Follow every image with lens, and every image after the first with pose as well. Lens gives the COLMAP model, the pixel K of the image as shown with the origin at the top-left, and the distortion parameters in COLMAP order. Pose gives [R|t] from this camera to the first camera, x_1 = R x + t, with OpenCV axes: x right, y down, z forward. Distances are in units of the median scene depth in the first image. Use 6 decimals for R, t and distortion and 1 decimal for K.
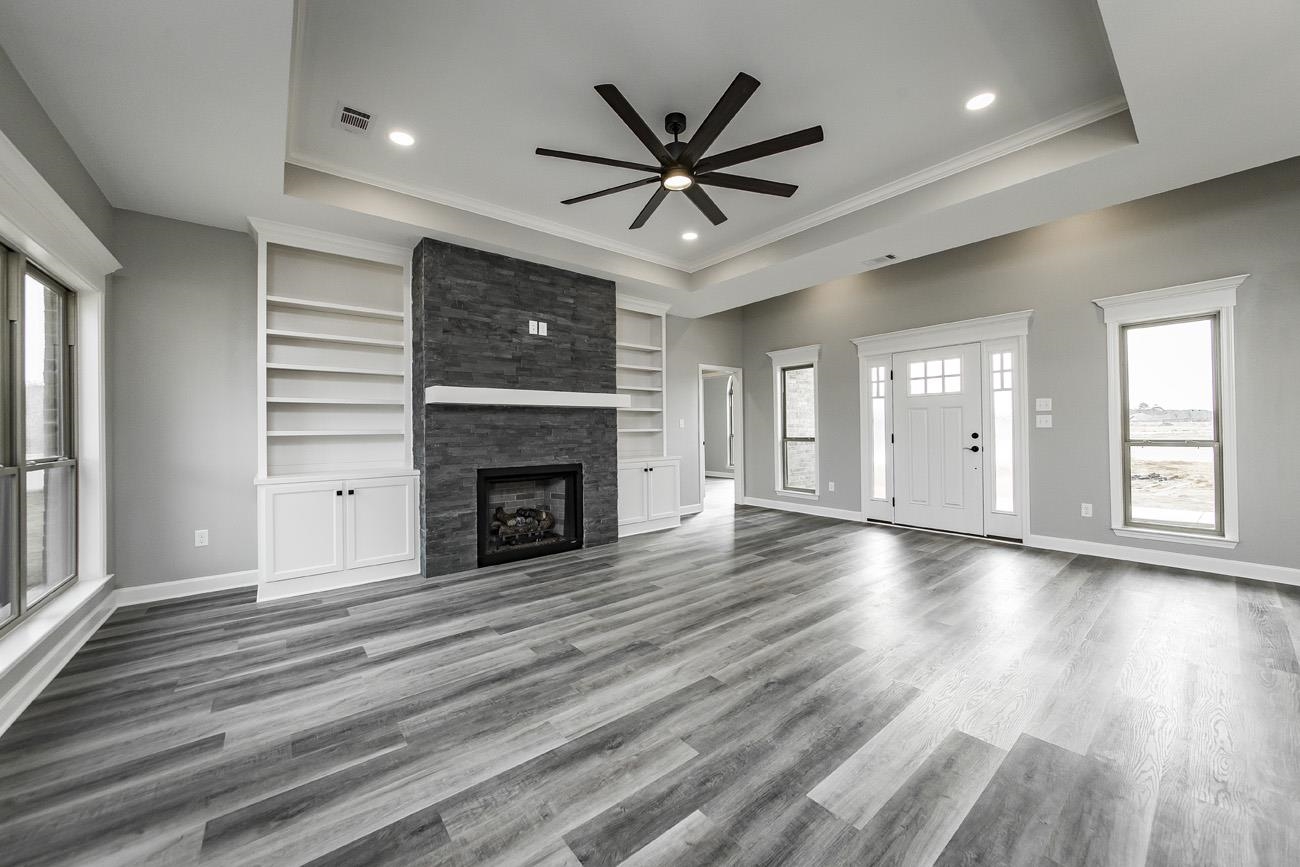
lens RADIAL K [[466.2, 0, 649.5], [0, 466.2, 429.0], [0, 0, 1]] dist [-0.002470, 0.000892]
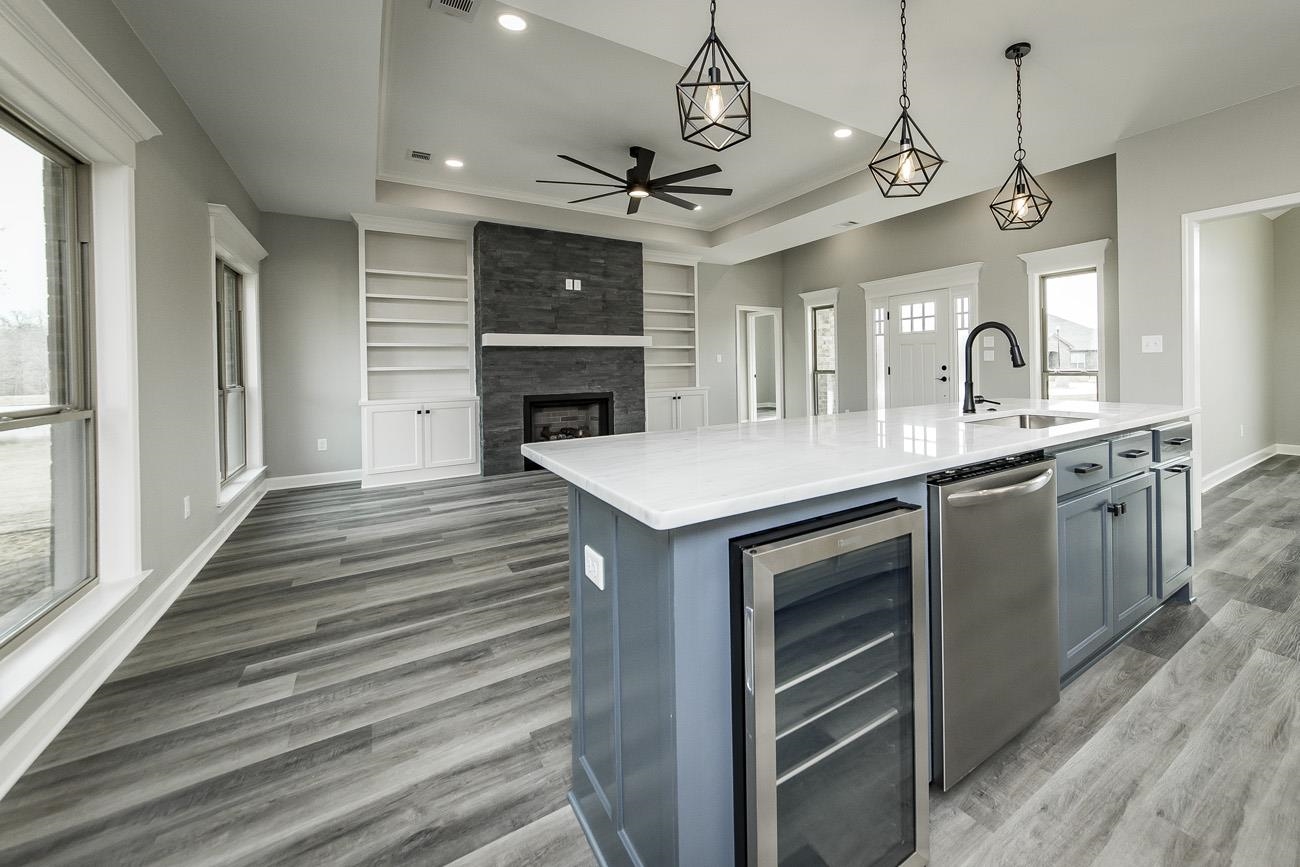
lens RADIAL K [[508.6, 0, 741.2], [0, 508.6, 367.9], [0, 0, 1]] dist [0.009008, 0.000772]
pose [[0.998350, -0.005840, -0.057116, 0.312064], [0.006438, 0.999926, 0.010292, -0.002350], [0.057051, -0.010643, 0.998315, -0.377404]]
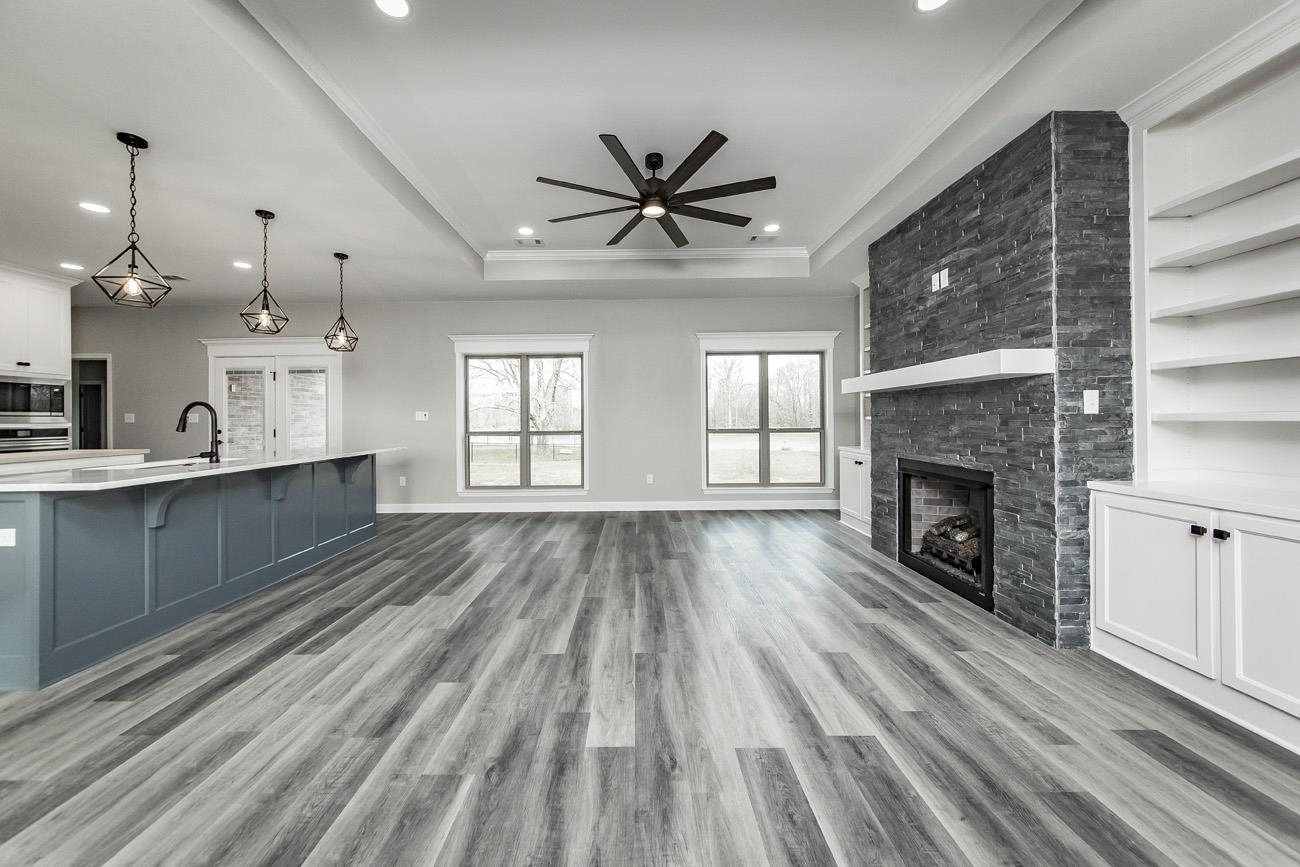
lens RADIAL K [[466.2, 0, 642.7], [0, 466.2, 420.0], [0, 0, 1]] dist [-0.002470, 0.000892]
pose [[-0.615058, 0.016806, -0.788303, 0.689035], [0.016598, 0.999827, 0.008365, -0.007580], [0.788307, -0.007939, -0.615230, 1.155132]]
